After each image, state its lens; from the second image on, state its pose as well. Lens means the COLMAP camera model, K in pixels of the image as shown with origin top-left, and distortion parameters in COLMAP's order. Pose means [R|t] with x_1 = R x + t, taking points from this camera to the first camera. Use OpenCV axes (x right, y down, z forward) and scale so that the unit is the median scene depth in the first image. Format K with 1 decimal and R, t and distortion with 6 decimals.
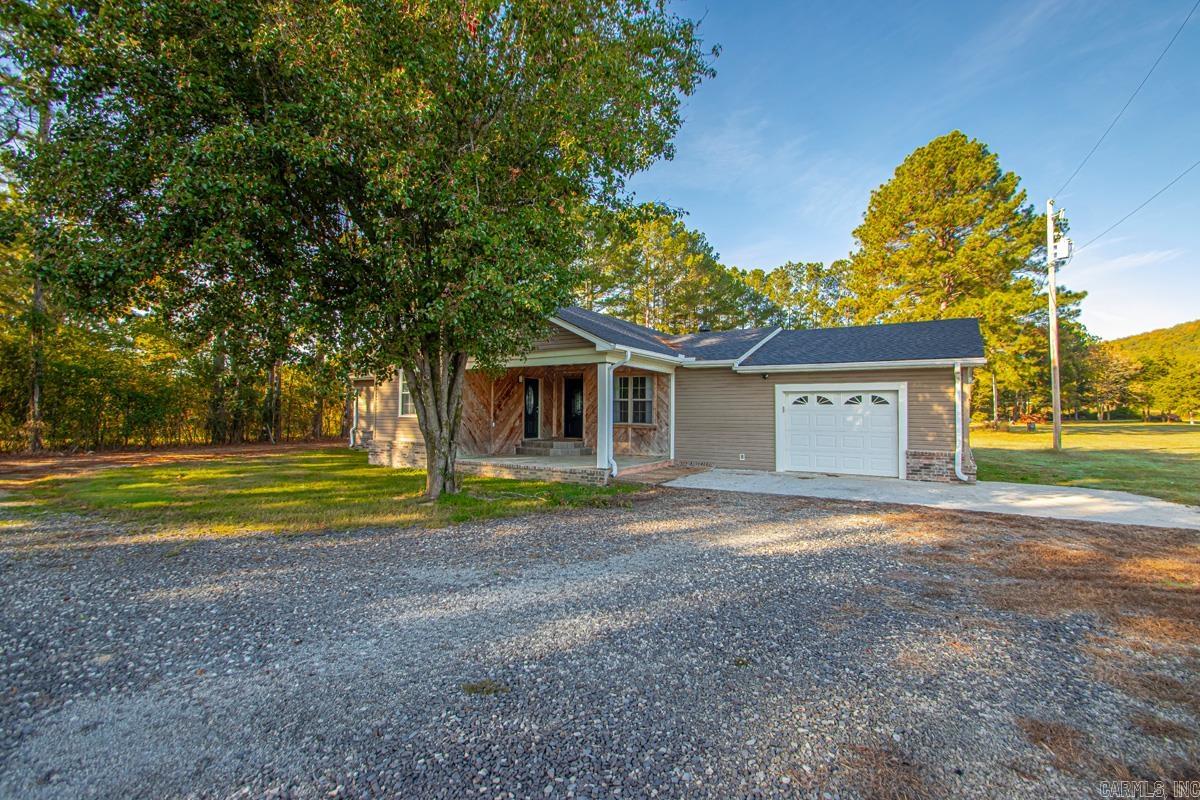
lens RADIAL K [[570.6, 0, 612.0], [0, 570.6, 394.9], [0, 0, 1]] dist [0.030349, -0.020086]
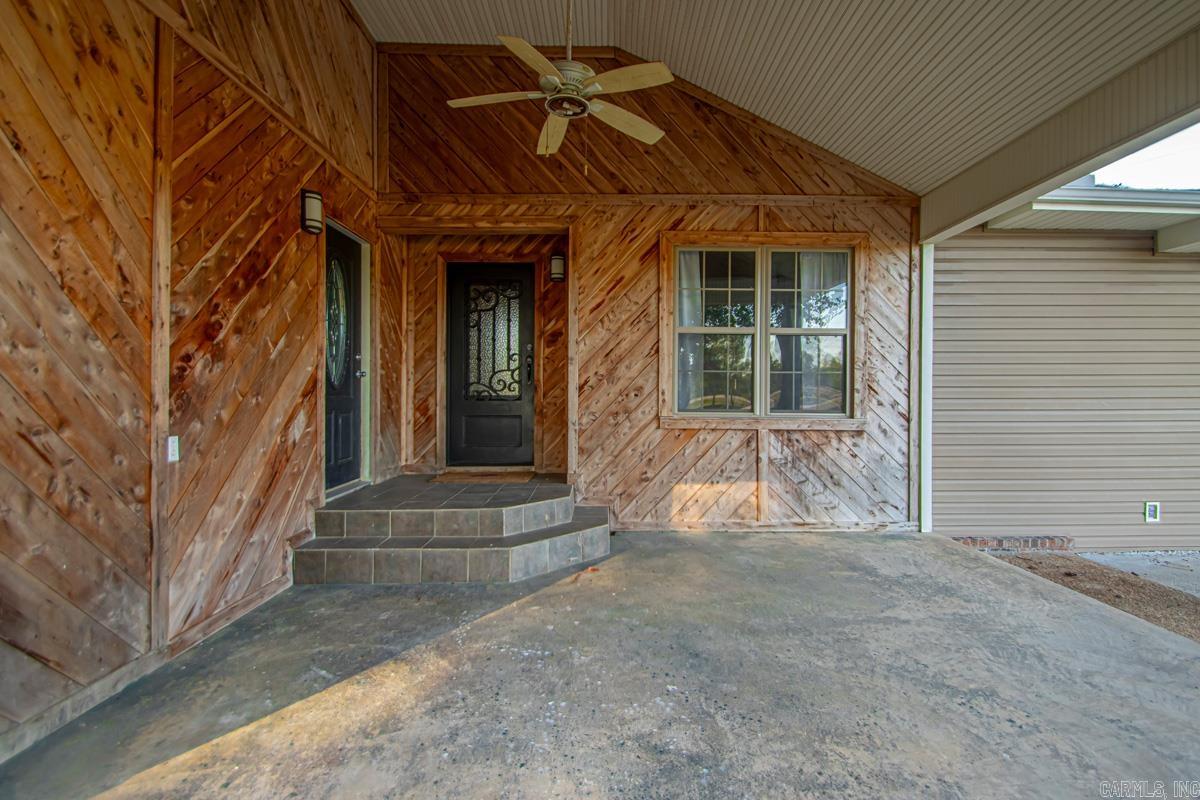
lens RADIAL K [[570.6, 0, 639.0], [0, 570.6, 389.3], [0, 0, 1]] dist [0.030349, -0.020086]
pose [[0.825637, -0.008678, 0.564134, -0.250935], [-0.009142, 0.999545, 0.028756, 0.040476], [-0.564127, -0.028899, 0.825182, 1.063986]]
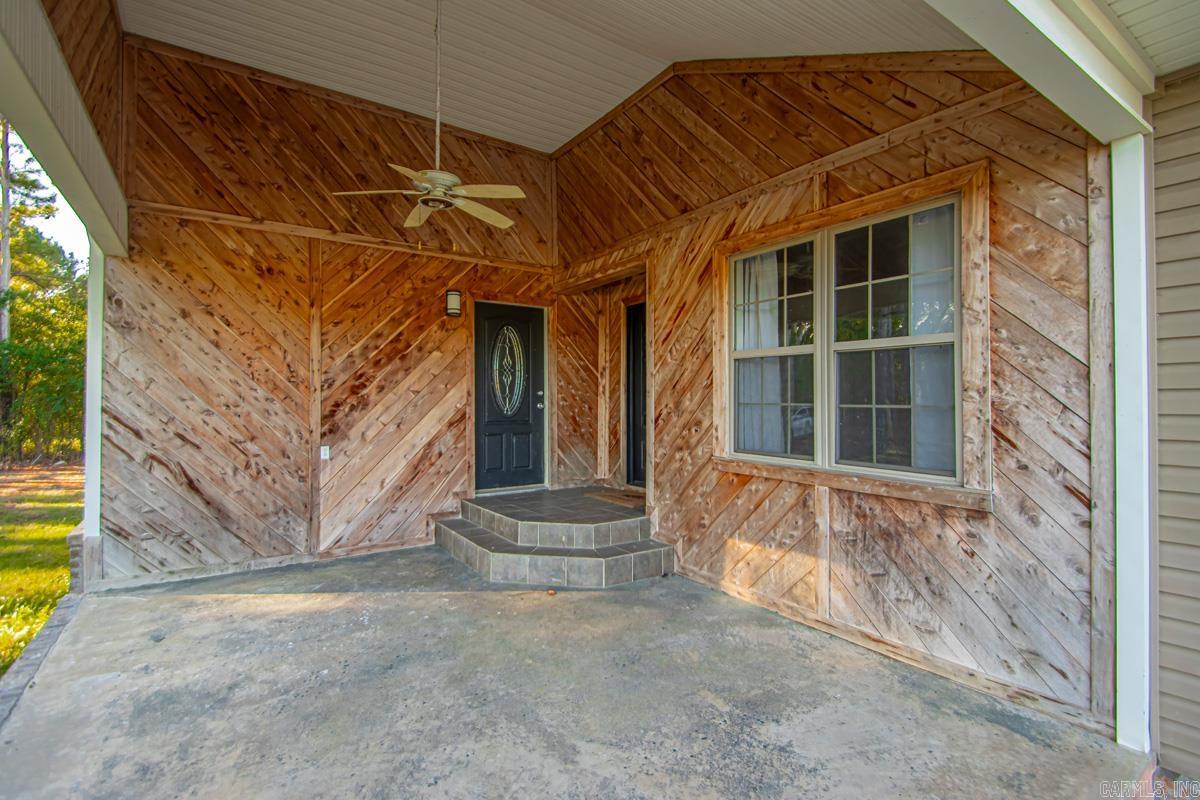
lens RADIAL K [[570.6, 0, 599.9], [0, 570.6, 393.8], [0, 0, 1]] dist [0.030349, -0.020086]
pose [[0.916465, -0.013613, -0.399884, 0.053497], [0.020483, 0.999707, 0.012911, 0.027410], [0.399591, -0.020024, 0.916475, 1.039169]]
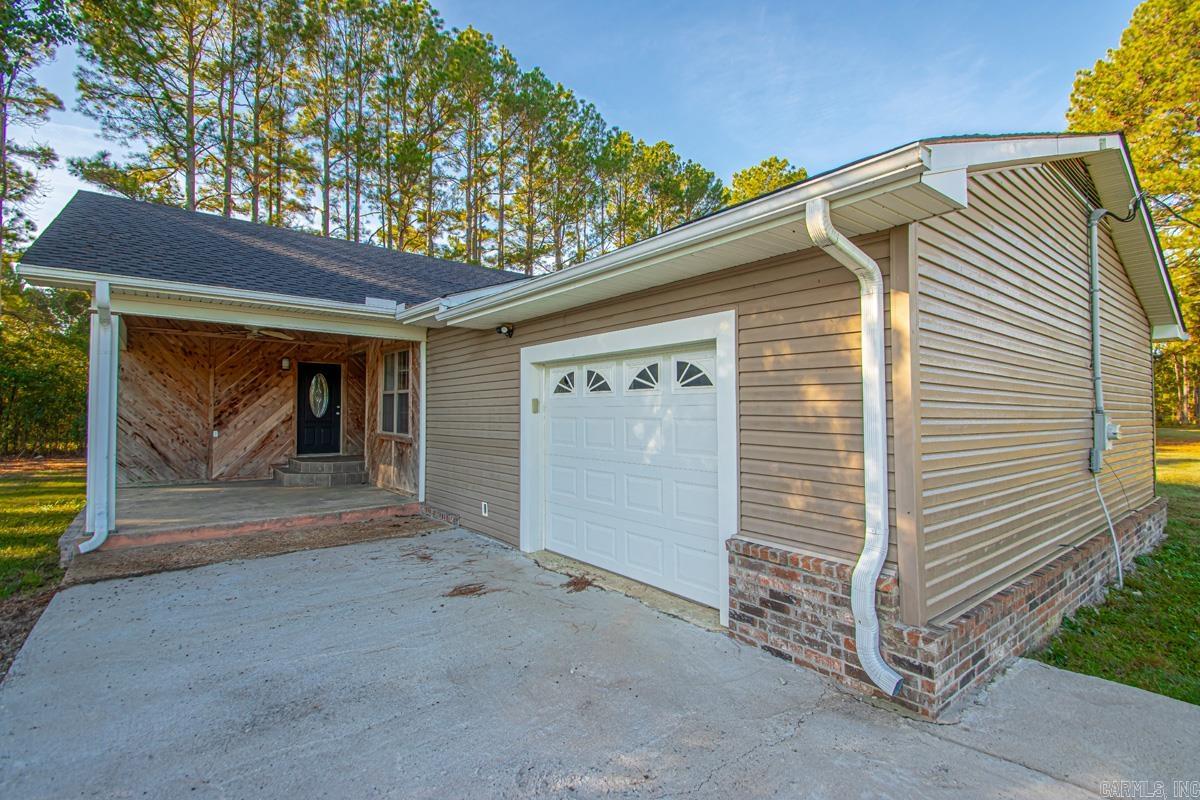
lens RADIAL K [[570.6, 0, 609.2], [0, 570.6, 396.3], [0, 0, 1]] dist [0.030349, -0.020086]
pose [[0.942634, -0.014649, -0.333505, 0.564313], [0.014773, 0.999889, -0.002165, 0.023042], [0.333500, -0.002886, 0.942746, 0.708222]]
